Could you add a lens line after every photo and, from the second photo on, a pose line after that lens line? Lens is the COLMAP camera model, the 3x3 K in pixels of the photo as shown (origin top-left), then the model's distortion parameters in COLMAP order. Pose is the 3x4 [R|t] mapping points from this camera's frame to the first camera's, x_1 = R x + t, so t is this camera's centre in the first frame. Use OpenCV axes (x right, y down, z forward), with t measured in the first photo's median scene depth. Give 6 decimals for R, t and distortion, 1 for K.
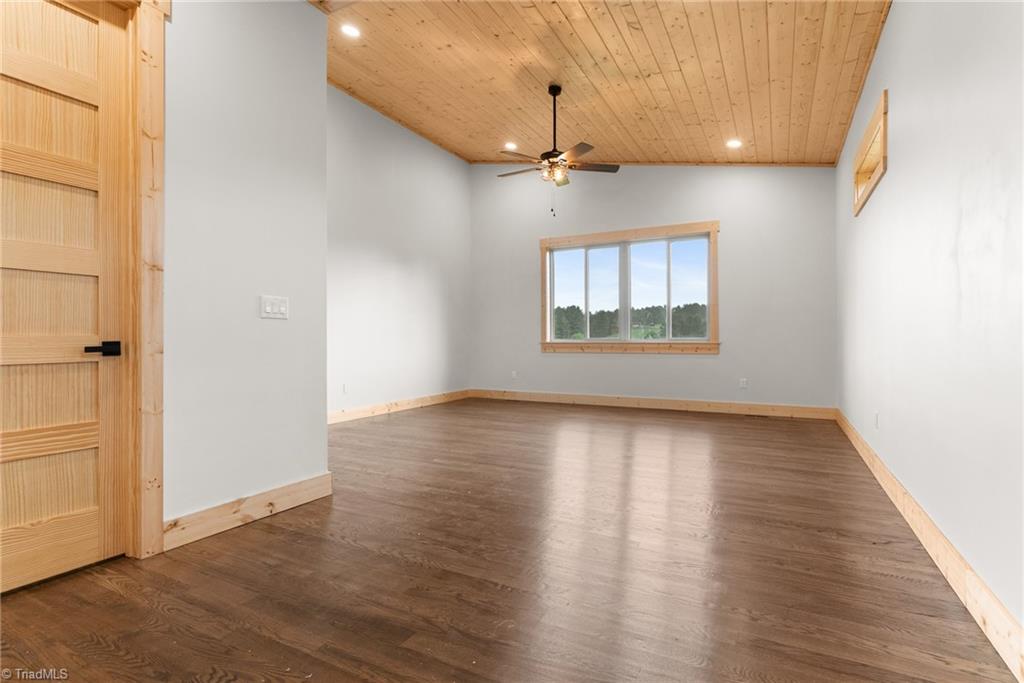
lens RADIAL K [[501.0, 0, 513.8], [0, 501.0, 342.5], [0, 0, 1]] dist [-0.000252, -0.000095]
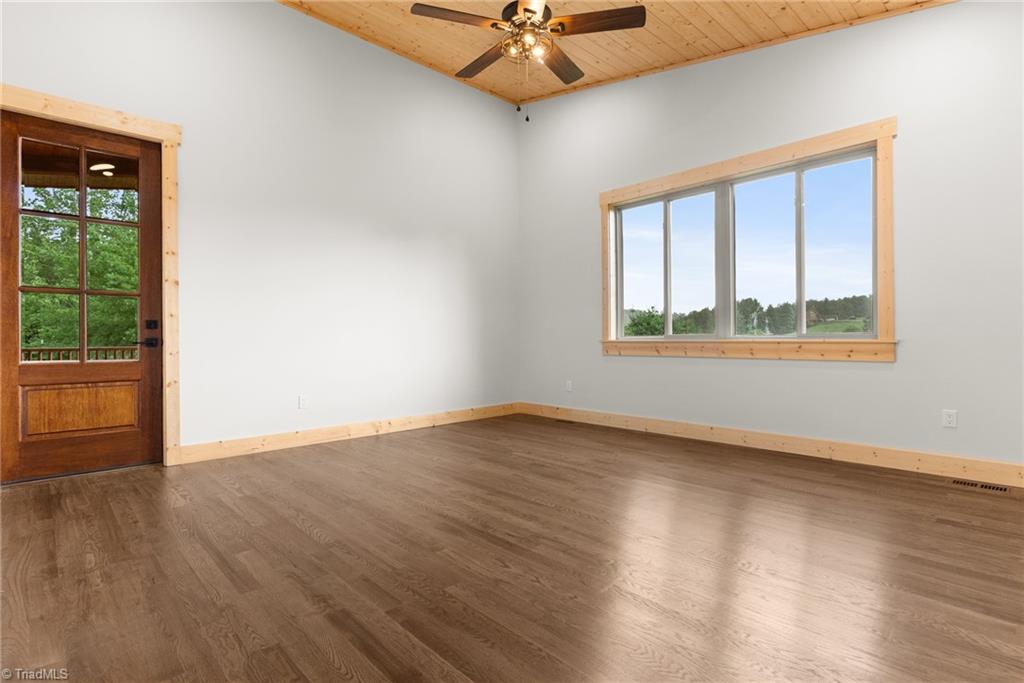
lens RADIAL K [[501.0, 0, 514.4], [0, 501.0, 339.7], [0, 0, 1]] dist [-0.000252, -0.000095]
pose [[0.947129, -0.002645, -0.320843, 0.166633], [0.002689, 0.999996, -0.000305, -0.001987], [0.320842, -0.000574, 0.947132, 0.305196]]
